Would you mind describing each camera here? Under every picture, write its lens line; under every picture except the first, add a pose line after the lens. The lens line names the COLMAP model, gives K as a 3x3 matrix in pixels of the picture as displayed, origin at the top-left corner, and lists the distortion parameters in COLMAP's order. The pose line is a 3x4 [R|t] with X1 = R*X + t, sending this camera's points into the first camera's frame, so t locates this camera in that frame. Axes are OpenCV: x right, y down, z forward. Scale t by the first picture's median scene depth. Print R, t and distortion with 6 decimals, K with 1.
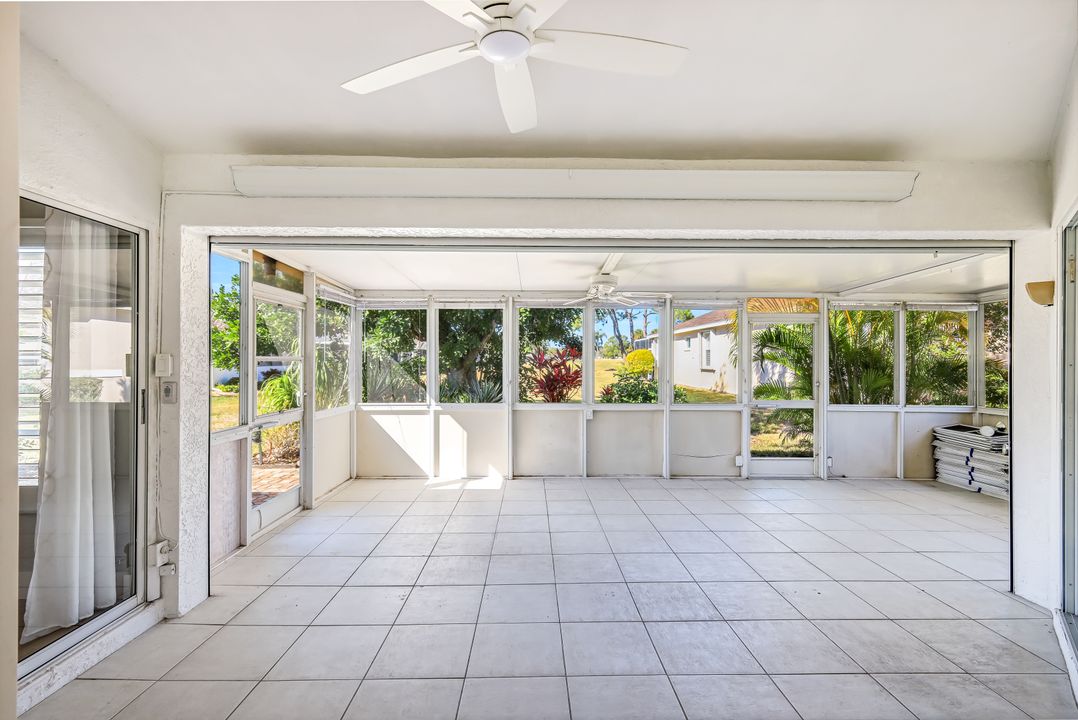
lens RADIAL K [[486.5, 0, 549.9], [0, 486.5, 361.9], [0, 0, 1]] dist [0.009788, 0.000508]
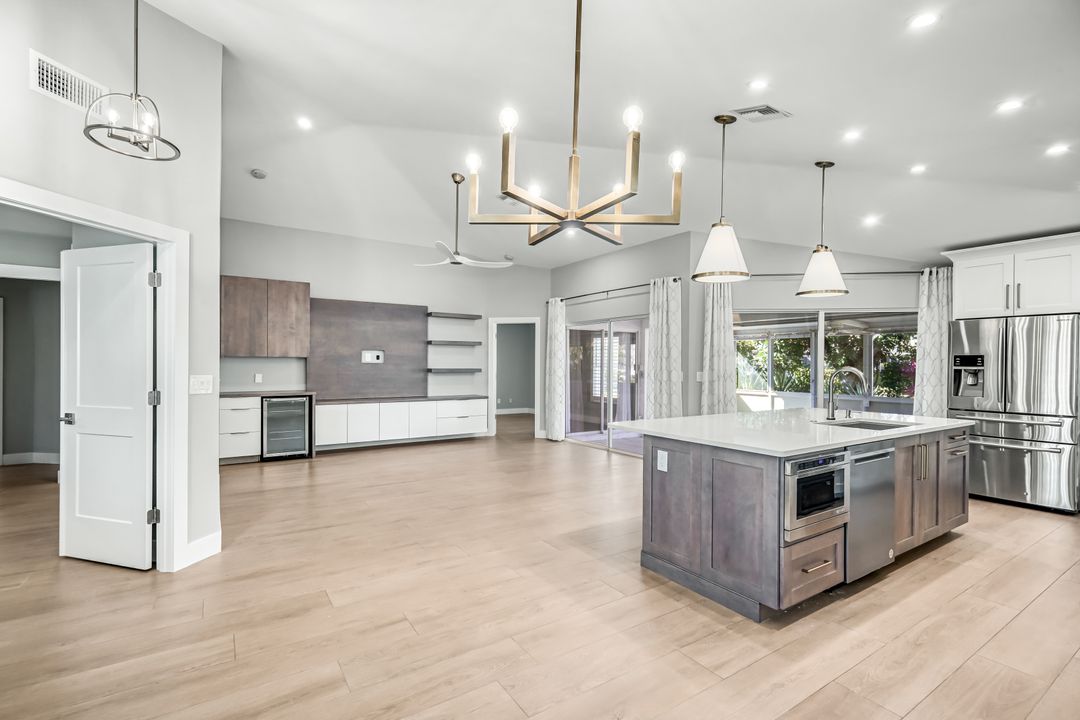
lens RADIAL K [[487.4, 0, 541.8], [0, 487.4, 367.6], [0, 0, 1]] dist [0.009788, 0.000508]
pose [[0.565421, 0.004709, -0.824789, 1.970246], [-0.006617, 0.999977, 0.001173, 0.009650], [0.824776, 0.004794, 0.565439, -1.815662]]
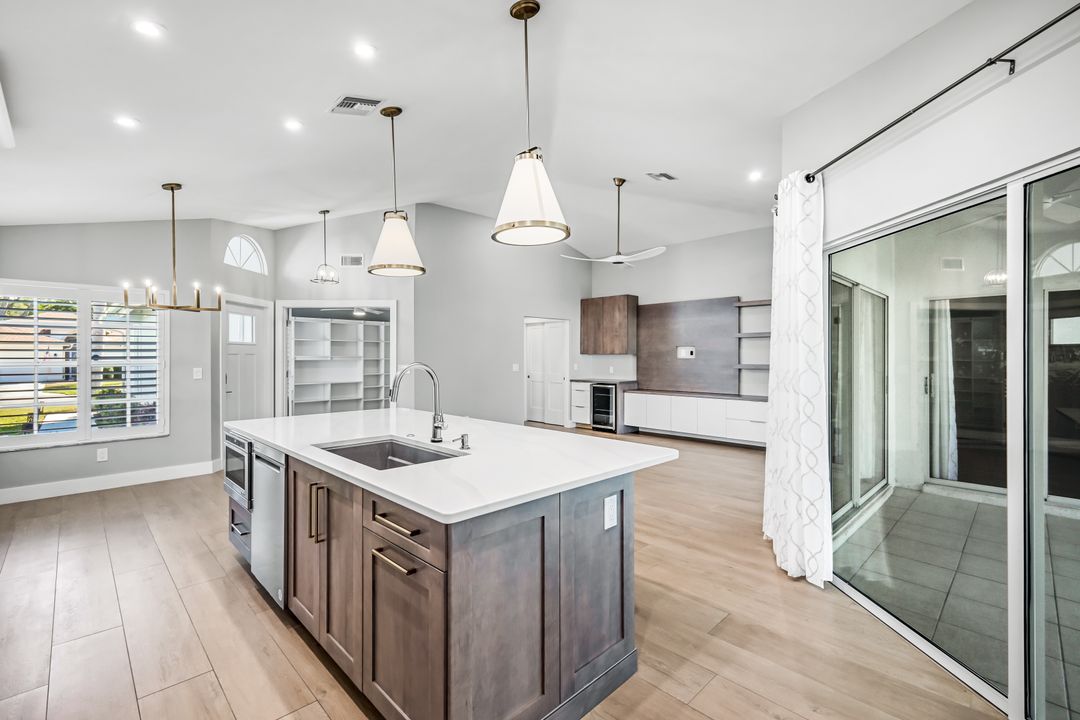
lens RADIAL K [[487.4, 0, 544.8], [0, 487.4, 355.8], [0, 0, 1]] dist [0.009788, 0.000508]
pose [[-0.711044, -0.002604, -0.703142, 1.761888], [-0.005754, 0.999981, 0.002114, -0.030319], [0.703124, 0.005549, -0.711046, 0.884231]]
